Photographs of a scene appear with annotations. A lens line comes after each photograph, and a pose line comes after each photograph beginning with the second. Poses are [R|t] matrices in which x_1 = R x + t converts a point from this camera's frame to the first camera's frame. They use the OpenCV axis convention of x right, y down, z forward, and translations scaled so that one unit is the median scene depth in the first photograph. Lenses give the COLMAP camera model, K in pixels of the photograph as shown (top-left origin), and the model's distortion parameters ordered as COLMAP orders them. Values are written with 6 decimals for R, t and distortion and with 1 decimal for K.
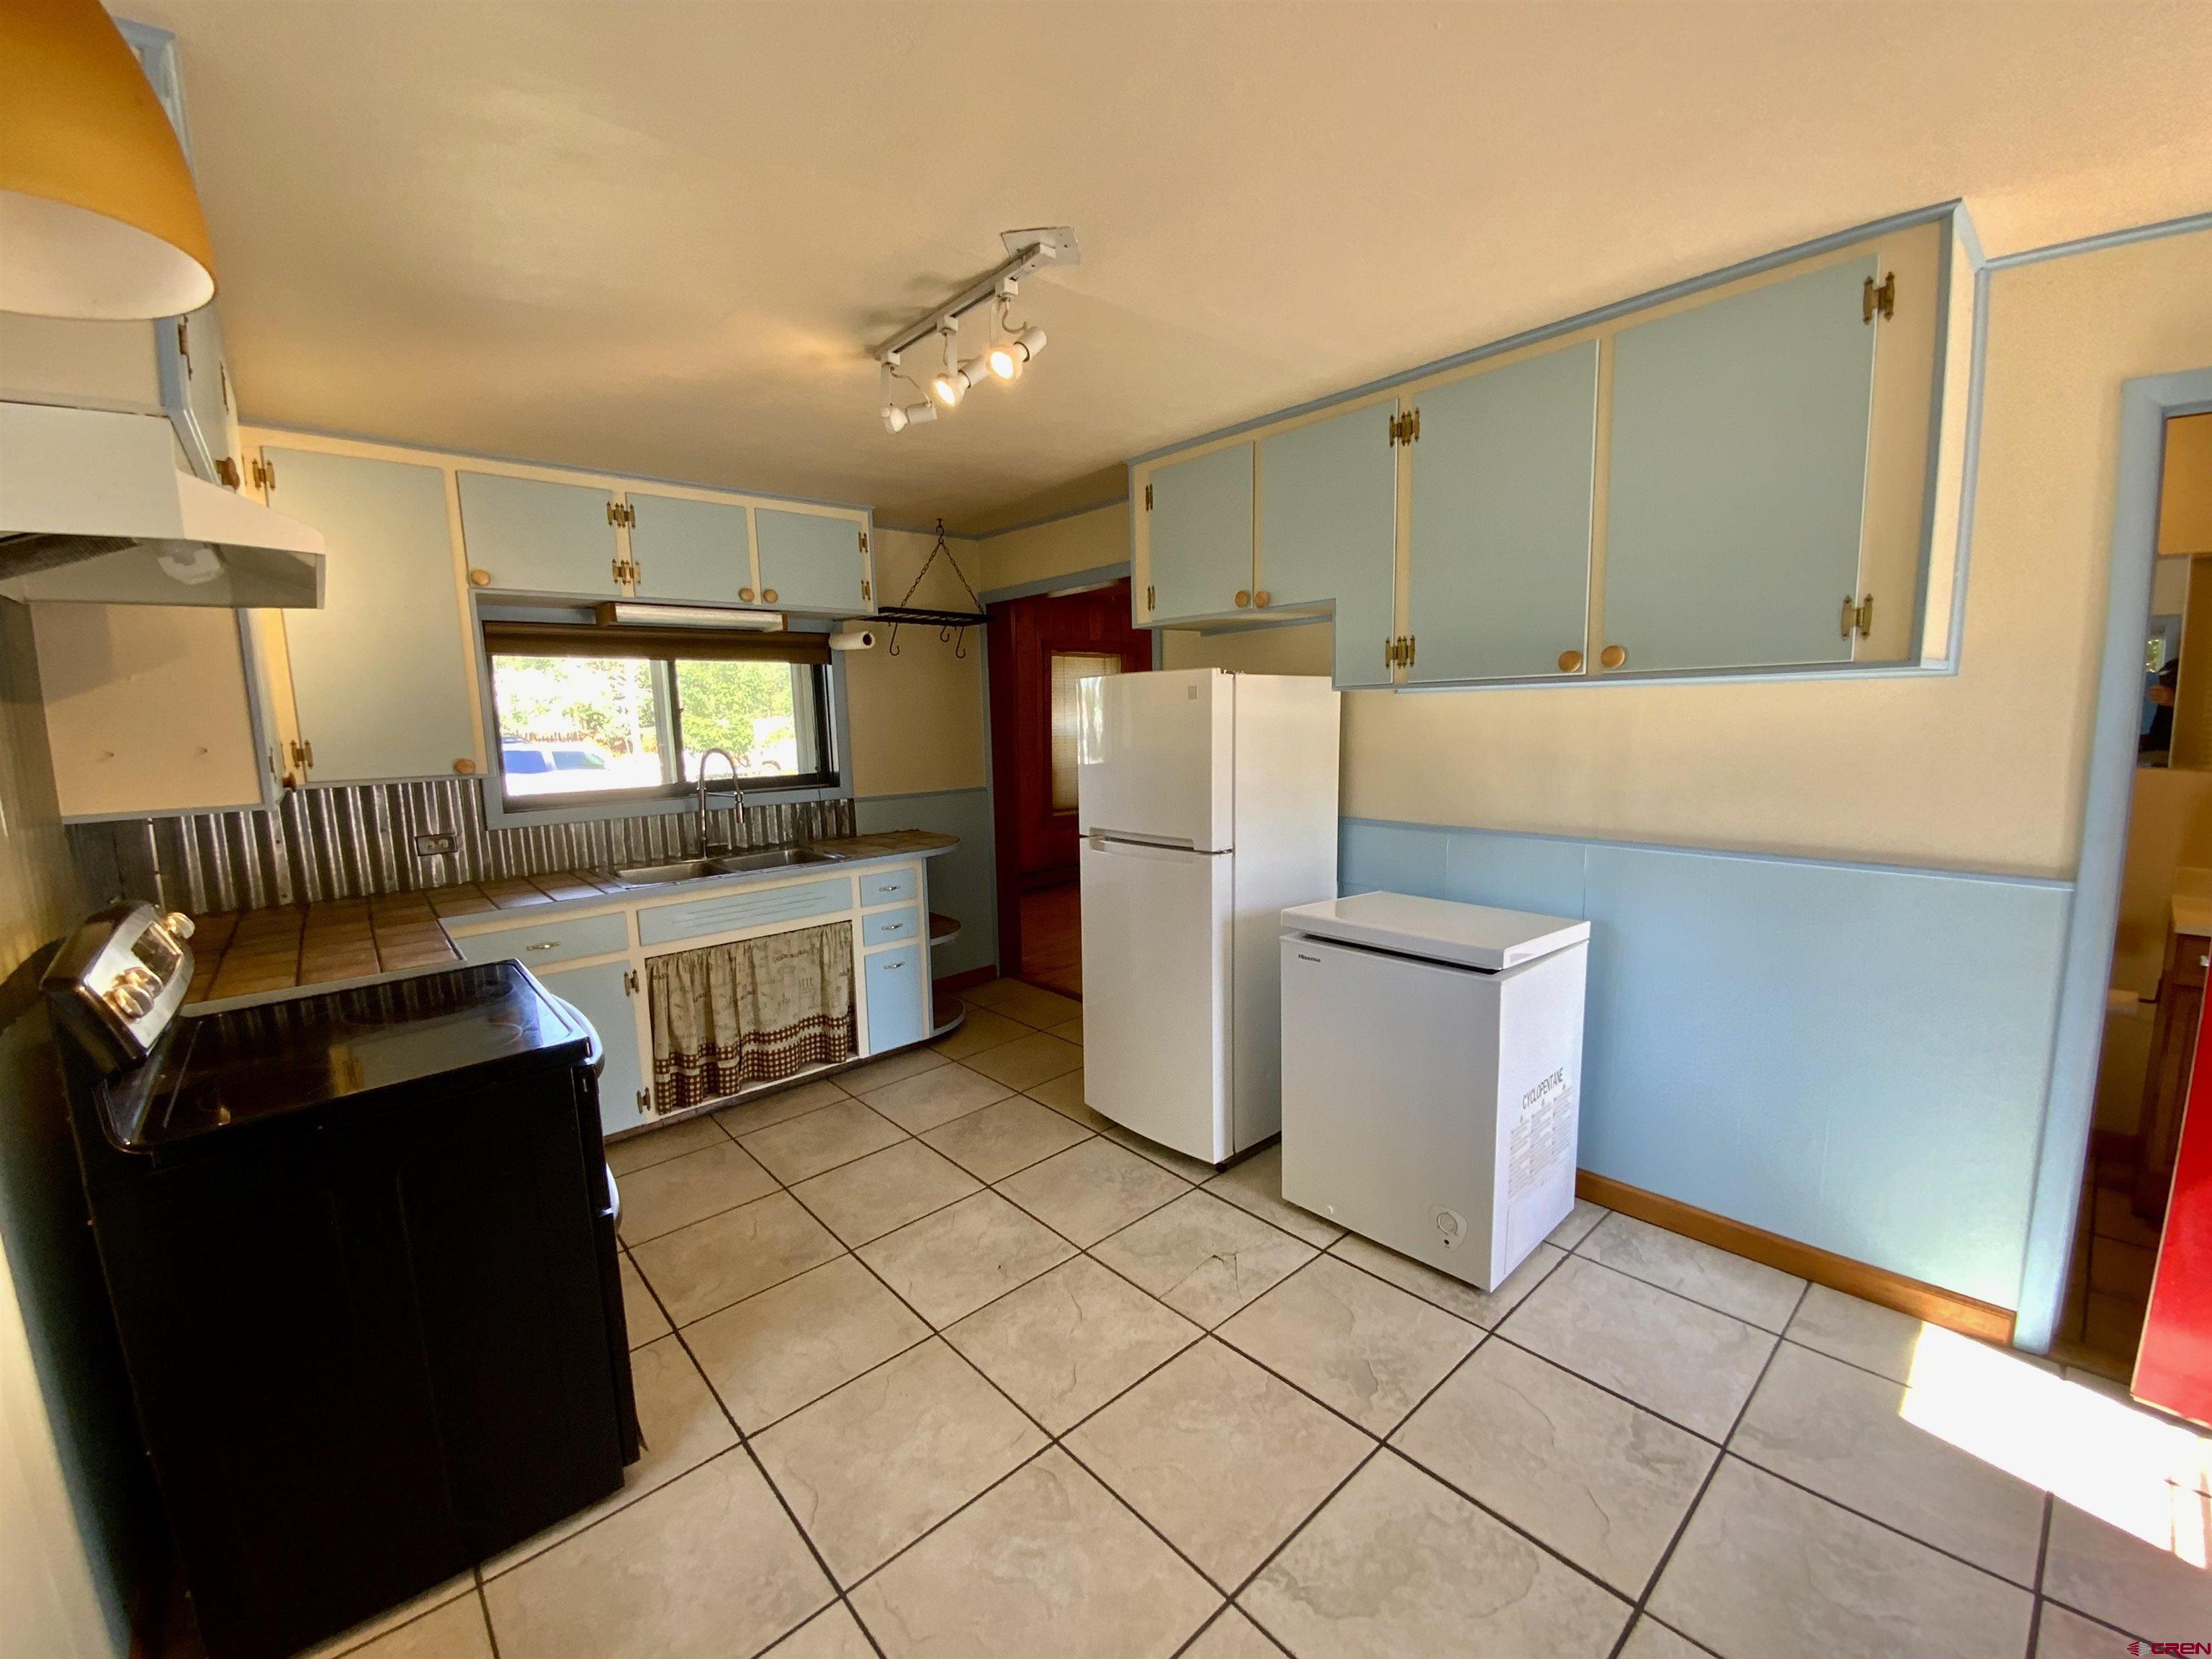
lens RADIAL K [[898.7, 0, 1106.0], [0, 898.7, 829.5], [0, 0, 1]] dist [0.023718, -0.014122]
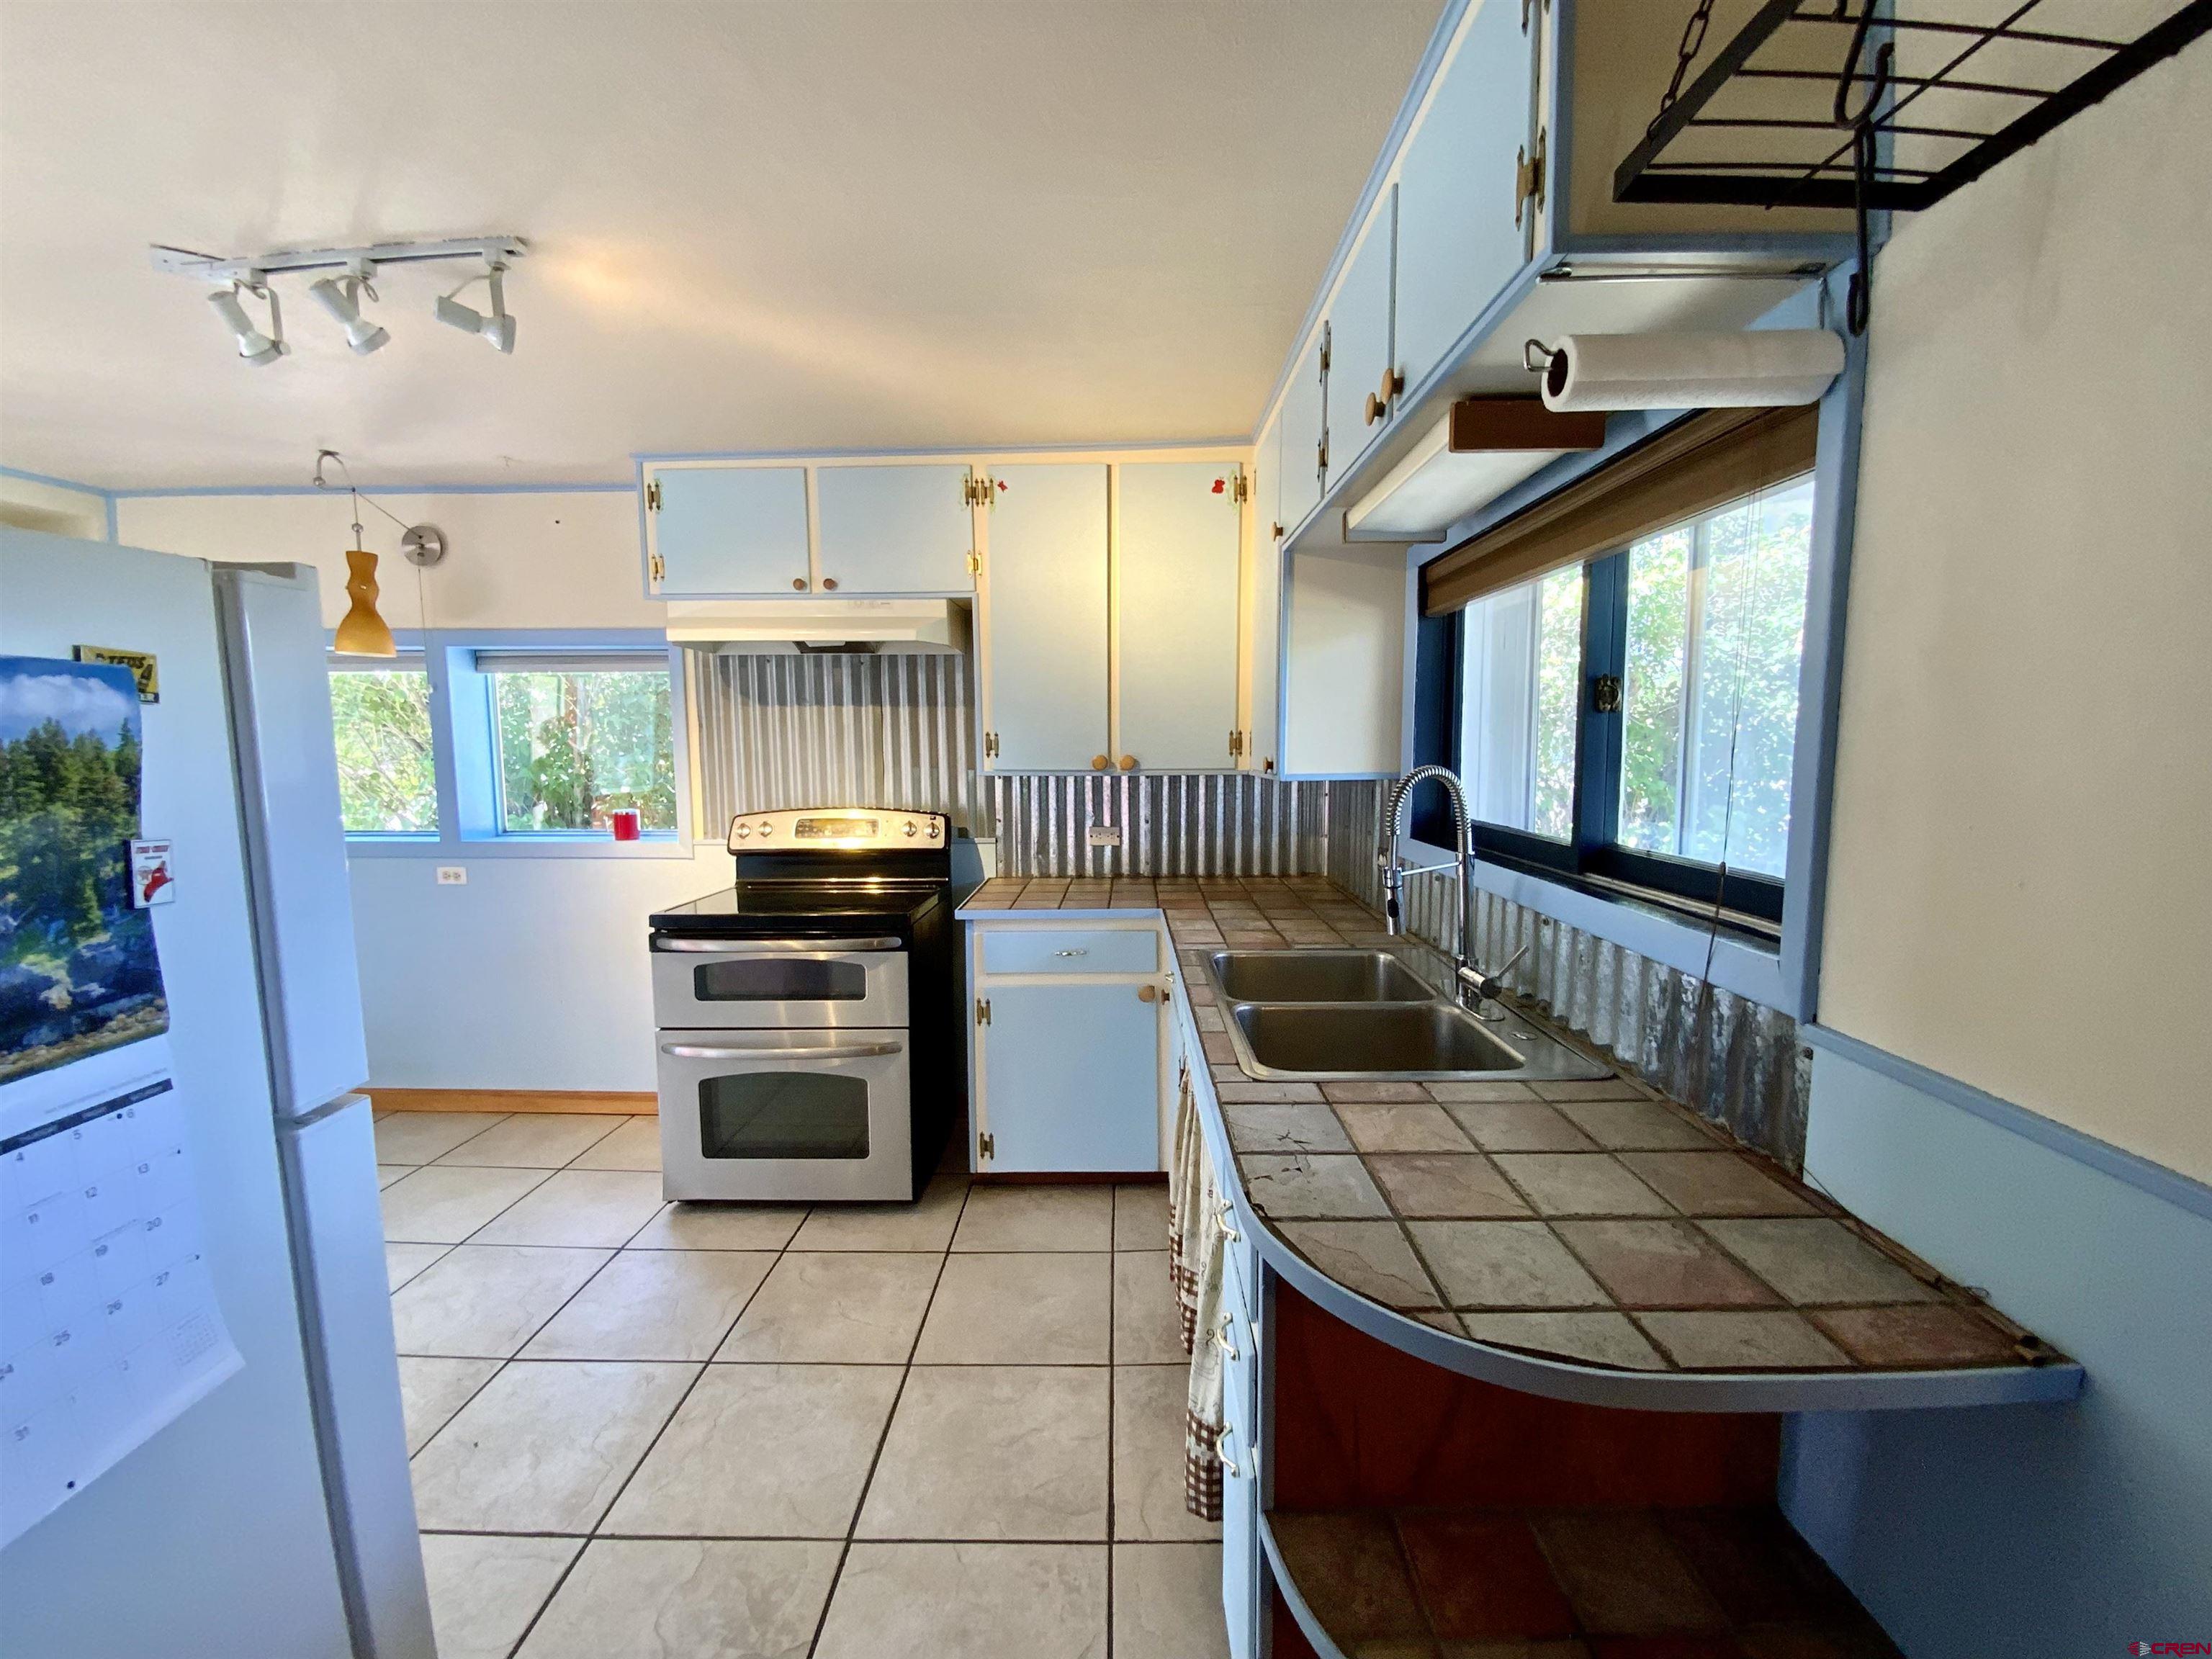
lens RADIAL K [[896.6, 0, 1097.4], [0, 896.6, 833.7], [0, 0, 1]] dist [0.000259, 0.000097]
pose [[-0.679128, 0.102823, -0.726782, 0.017907], [-0.073482, 0.975642, 0.206694, -0.153357], [0.730333, 0.193777, -0.655030, 1.328906]]
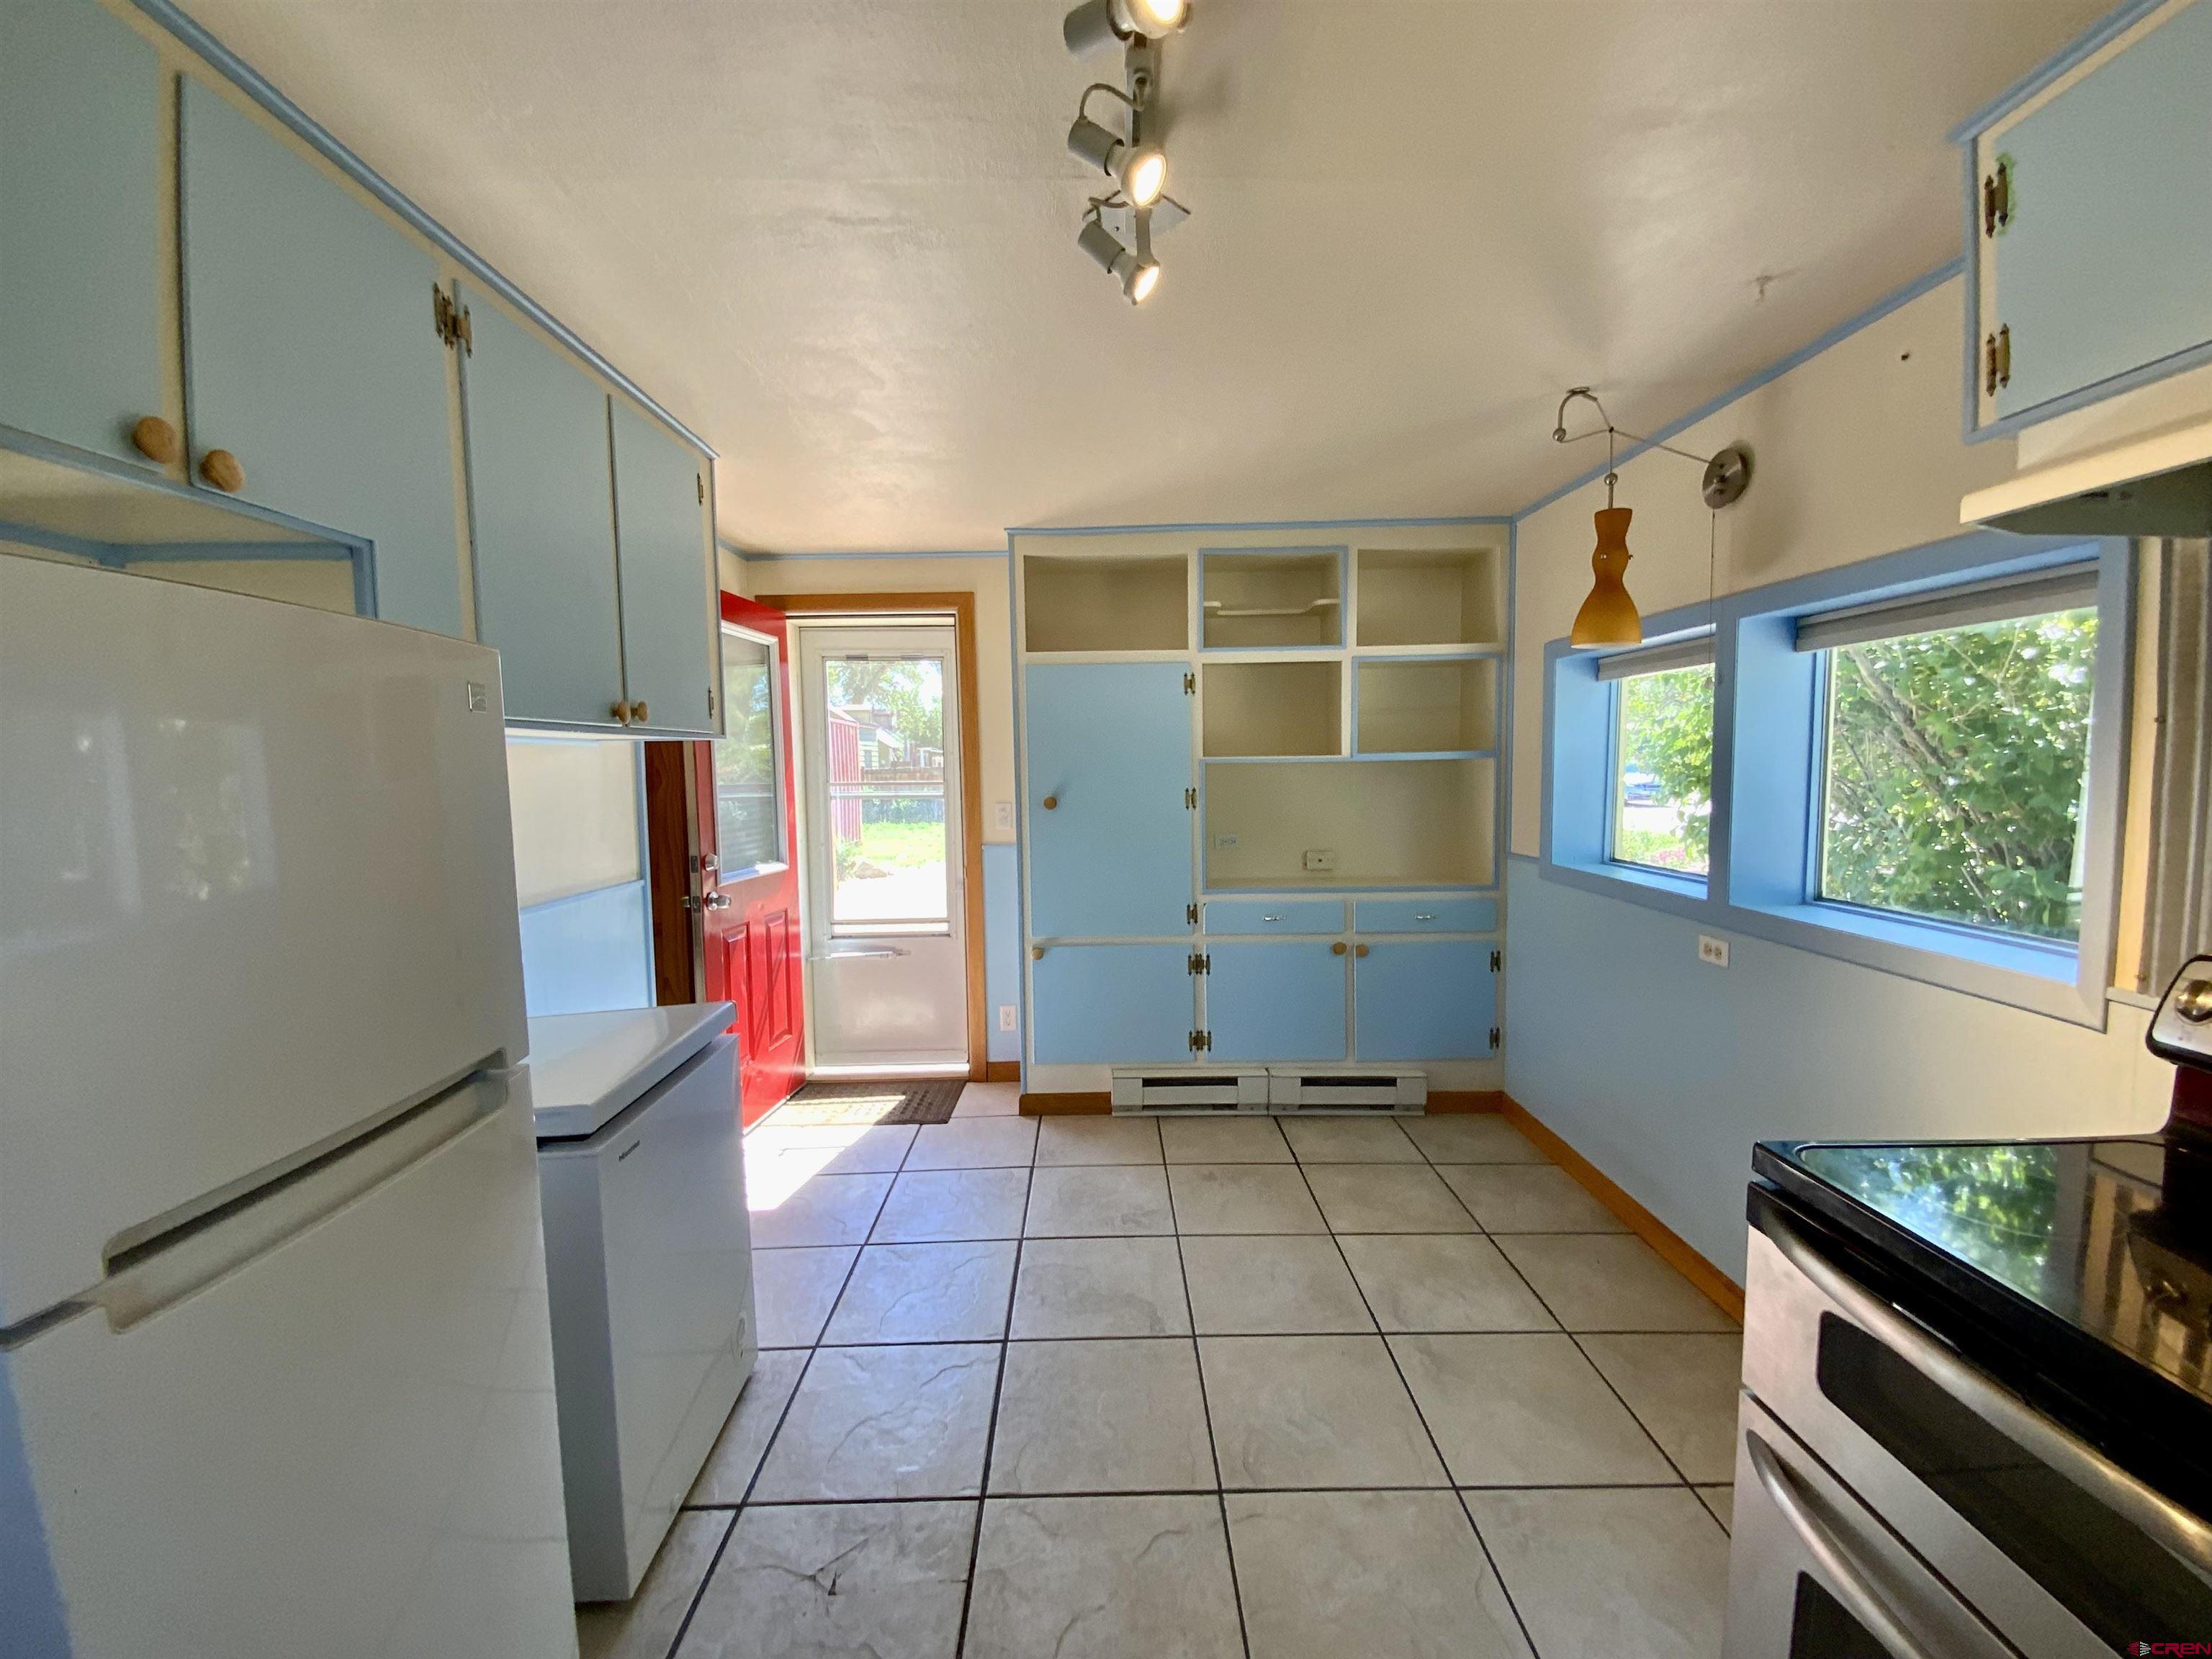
lens RADIAL K [[896.0, 0, 1110.8], [0, 896.0, 834.2], [0, 0, 1]] dist [0.004115, -0.010230]
pose [[-0.756586, -0.019111, 0.653615, -0.329494], [0.117293, 0.979394, 0.164407, -0.103497], [-0.643288, 0.201053, -0.738754, 0.935493]]
